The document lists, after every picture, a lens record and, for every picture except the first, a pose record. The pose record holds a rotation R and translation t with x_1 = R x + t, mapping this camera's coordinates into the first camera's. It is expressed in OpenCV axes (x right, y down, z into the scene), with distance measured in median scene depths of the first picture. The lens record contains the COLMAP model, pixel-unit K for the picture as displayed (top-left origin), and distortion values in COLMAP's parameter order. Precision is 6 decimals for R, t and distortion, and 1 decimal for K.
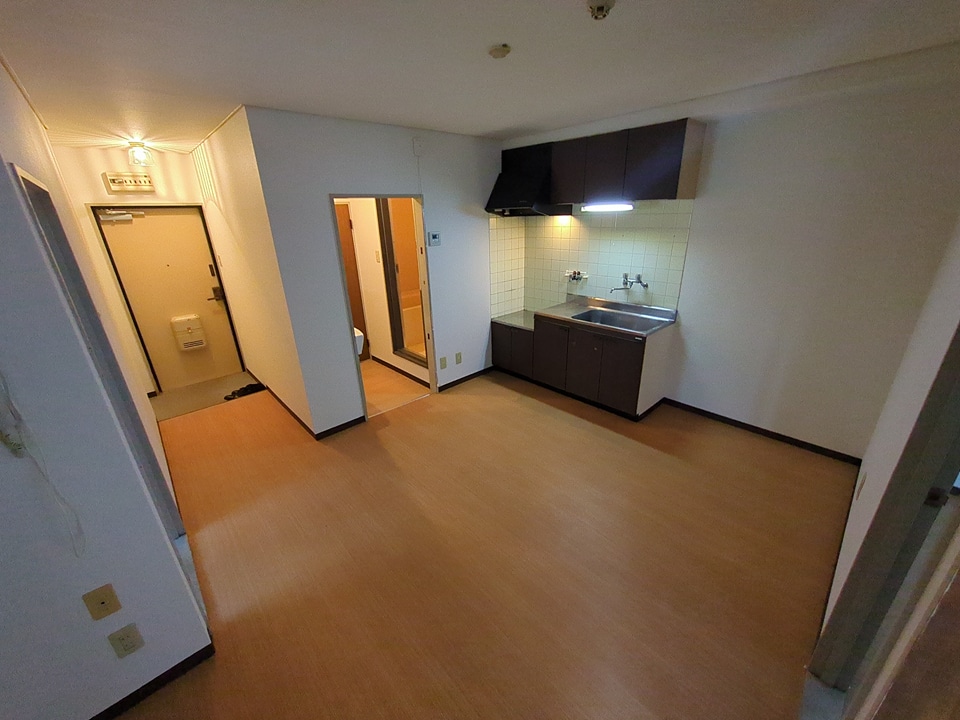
lens RADIAL K [[380.8, 0, 482.3], [0, 380.8, 358.9], [0, 0, 1]] dist [0.000125, 0.000387]
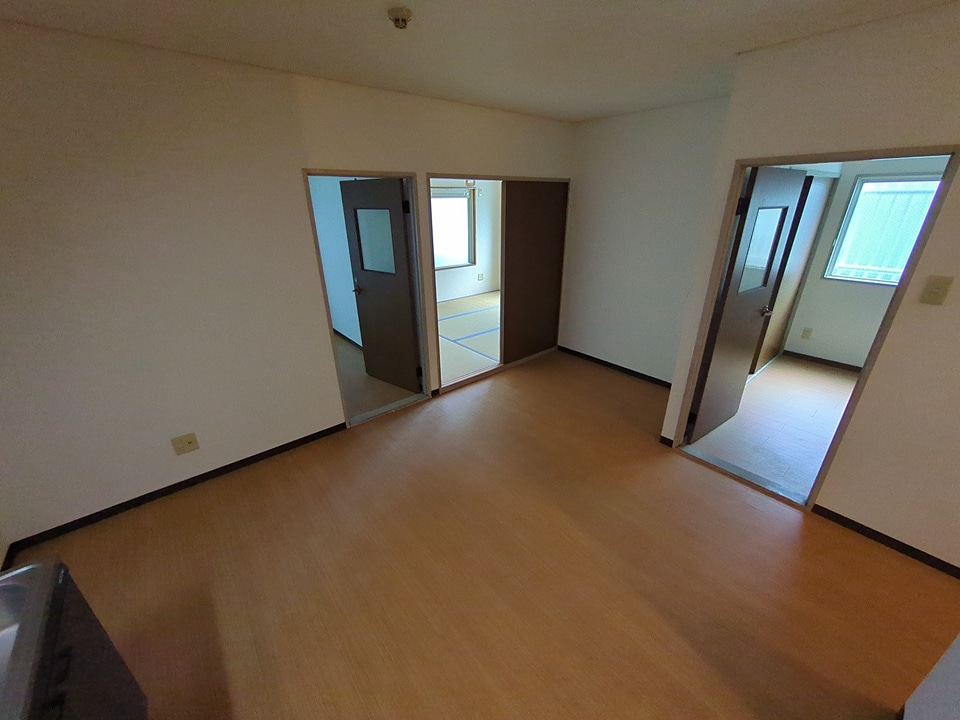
lens RADIAL K [[380.8, 0, 482.3], [0, 380.8, 358.9], [0, 0, 1]] dist [0.000125, 0.000387]
pose [[-0.998202, 0.015294, 0.057947, -0.177205], [0.051255, 0.718946, 0.693173, -0.315229], [-0.031060, 0.694897, -0.718438, 0.836970]]
